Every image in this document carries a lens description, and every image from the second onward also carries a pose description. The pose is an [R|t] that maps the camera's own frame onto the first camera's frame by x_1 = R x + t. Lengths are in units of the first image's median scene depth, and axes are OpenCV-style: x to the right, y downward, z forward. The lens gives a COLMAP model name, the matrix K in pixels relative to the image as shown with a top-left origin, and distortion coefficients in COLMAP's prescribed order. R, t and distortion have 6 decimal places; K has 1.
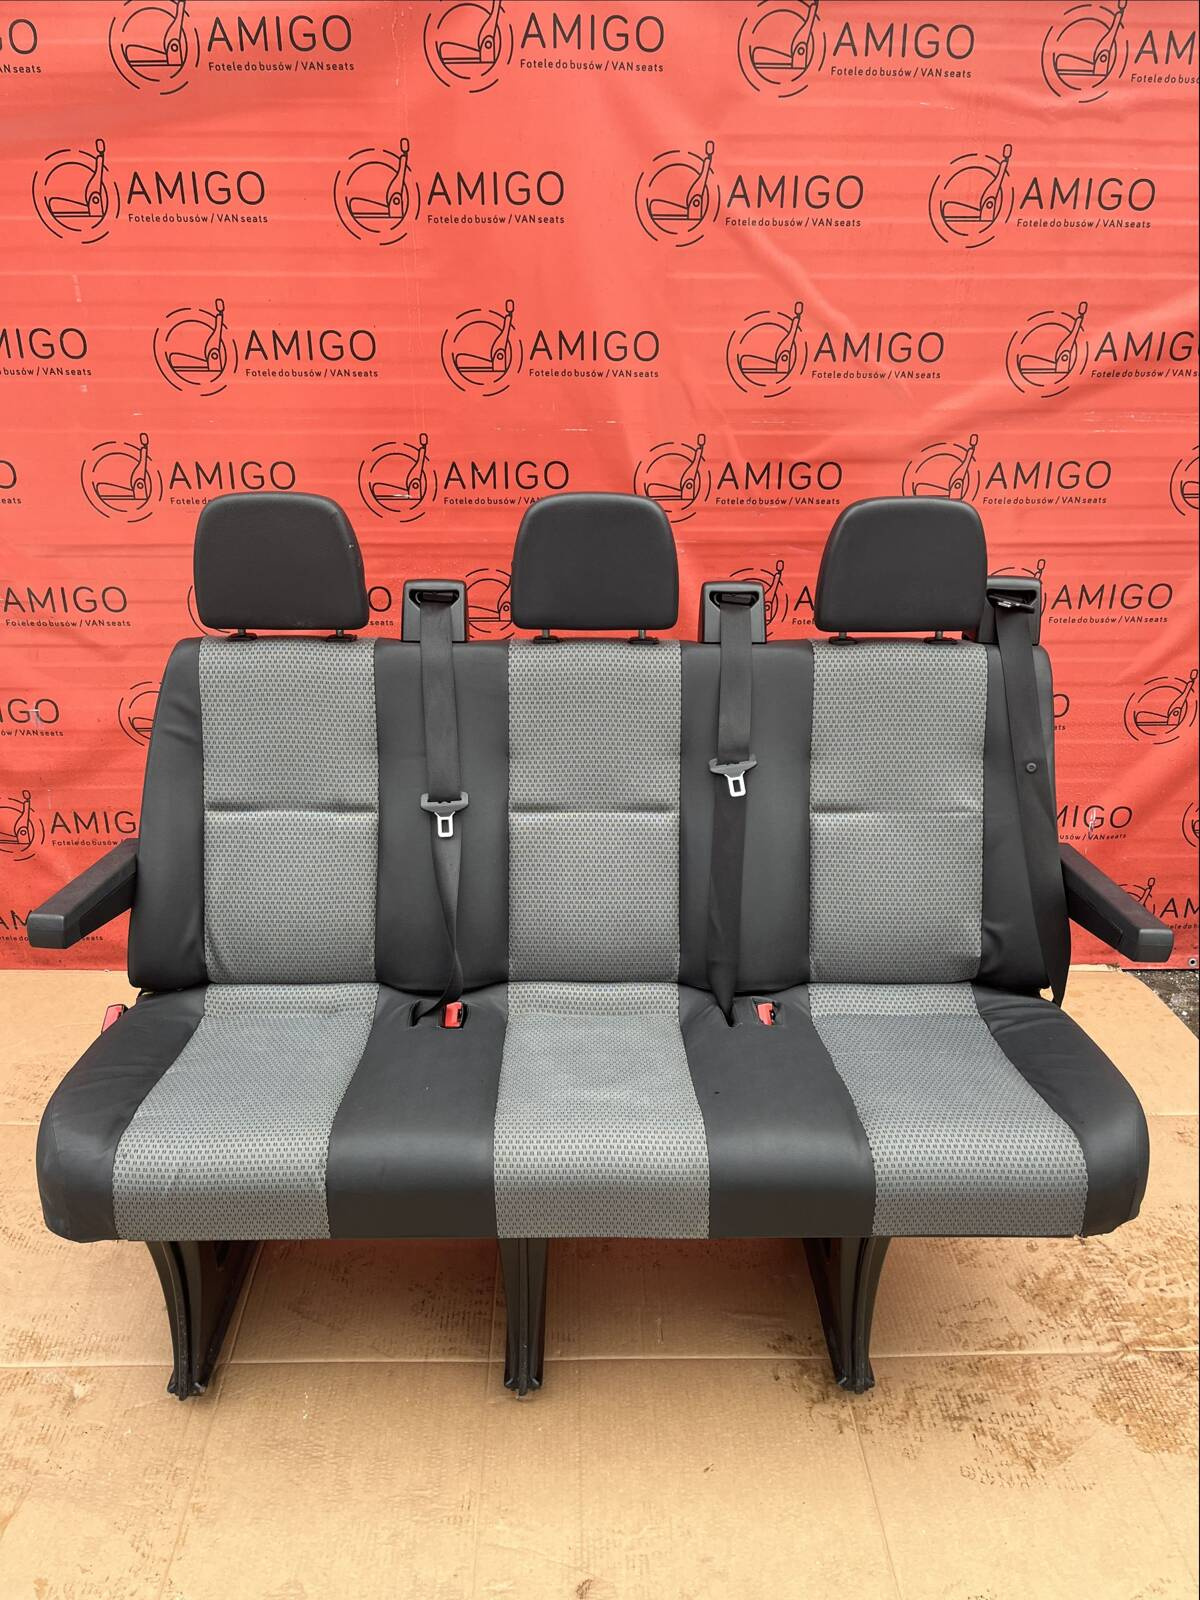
lens RADIAL K [[1205.5, 0, 600.0], [0, 1205.5, 800.0], [0, 0, 1]] dist [0.082980, -0.123460]
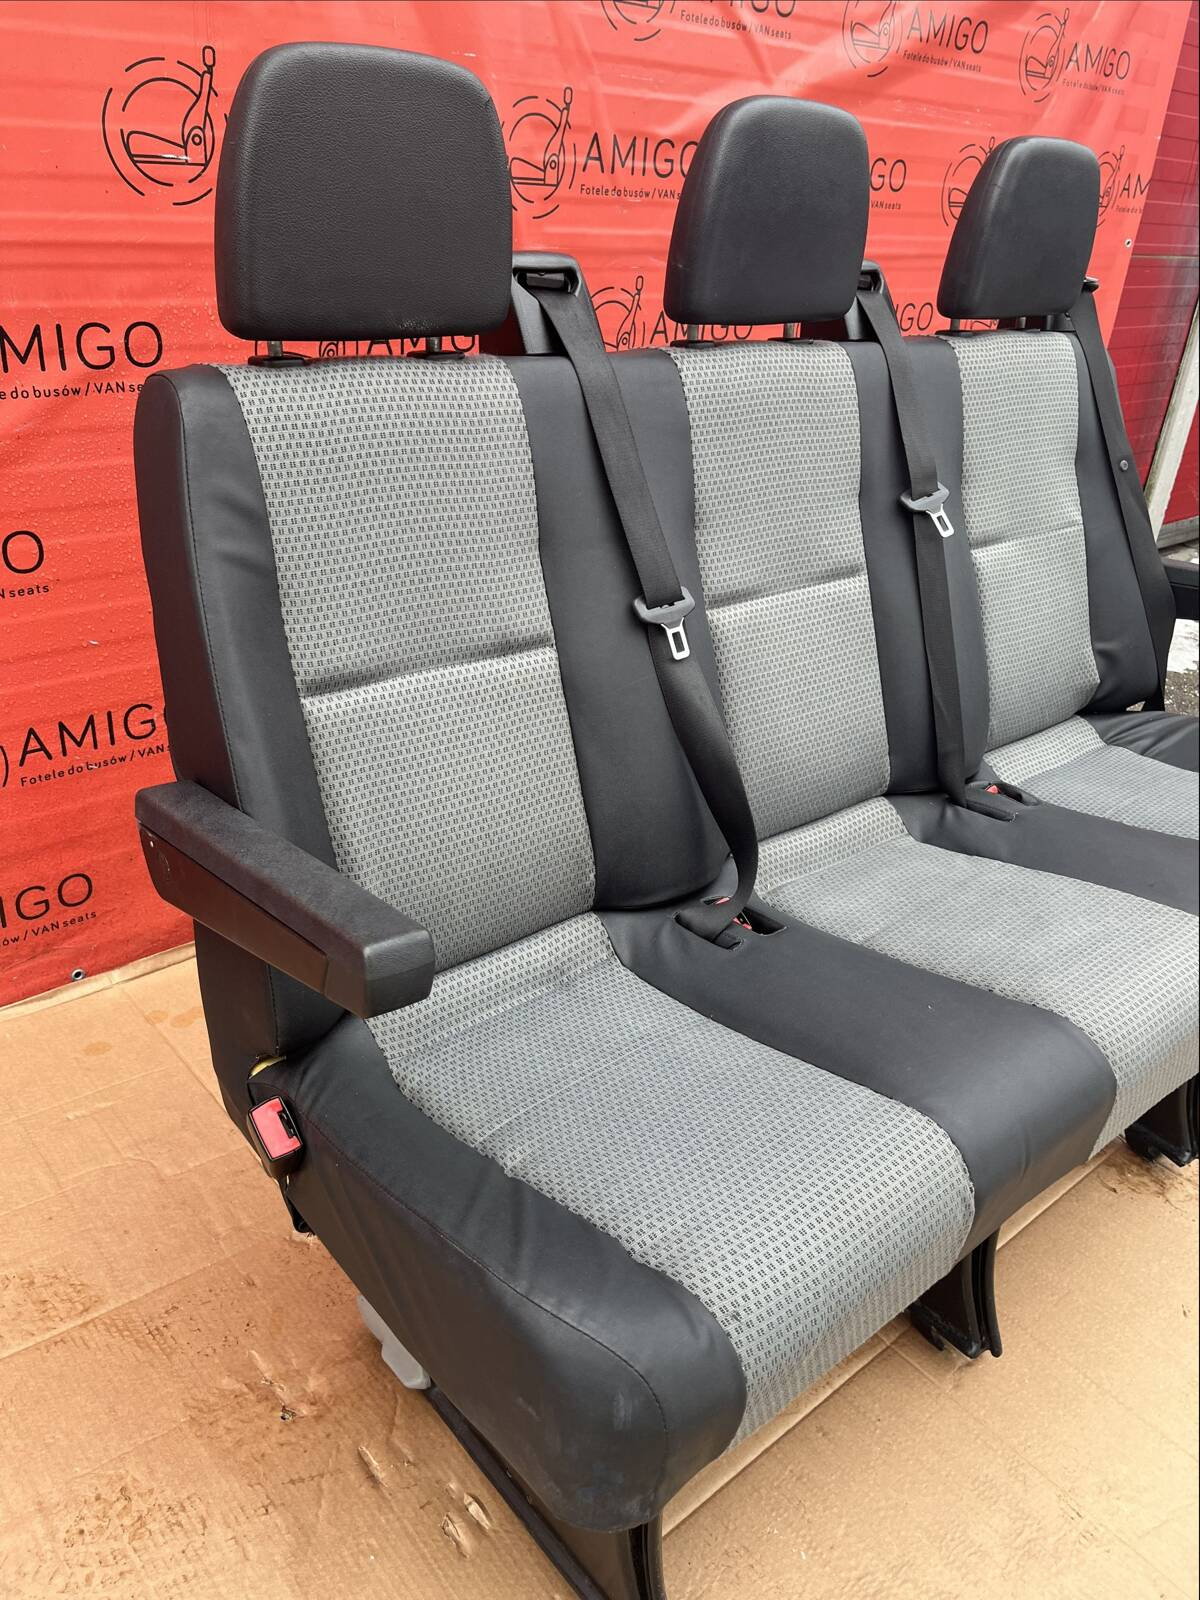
lens RADIAL K [[1195.1, 0, 578.8], [0, 1195.1, 786.0], [0, 0, 1]] dist [0.103301, -0.150944]
pose [[0.773582, -0.246728, 0.583692, -0.478678], [0.183475, 0.968844, 0.166368, -0.017265], [-0.606555, -0.021607, 0.794748, 0.443592]]
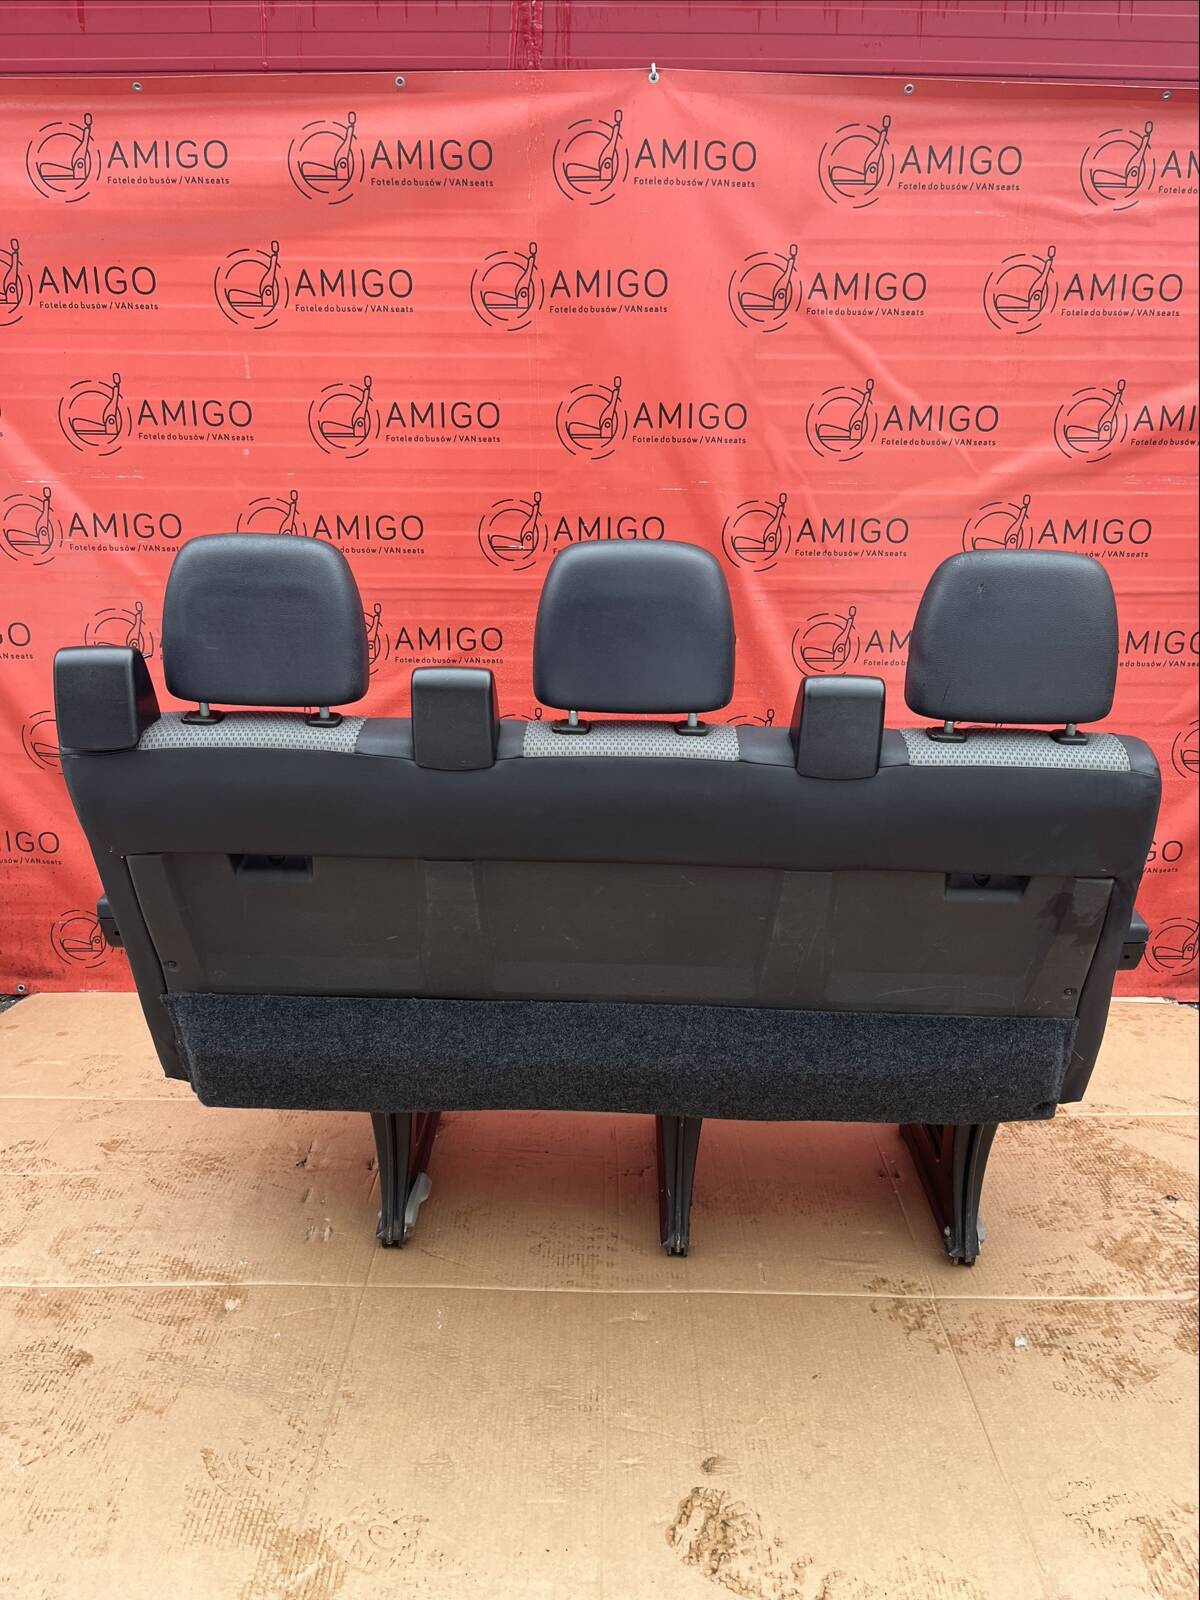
lens RADIAL K [[1195.8, 0, 600.0], [0, 1195.8, 800.0], [0, 0, 1]] dist [0.069074, -0.106900]
pose [[0.999566, 0.011008, -0.027320, -0.057296], [-0.014117, 0.993106, -0.116371, 0.124109], [0.025850, 0.116706, 0.992830, -0.087996]]
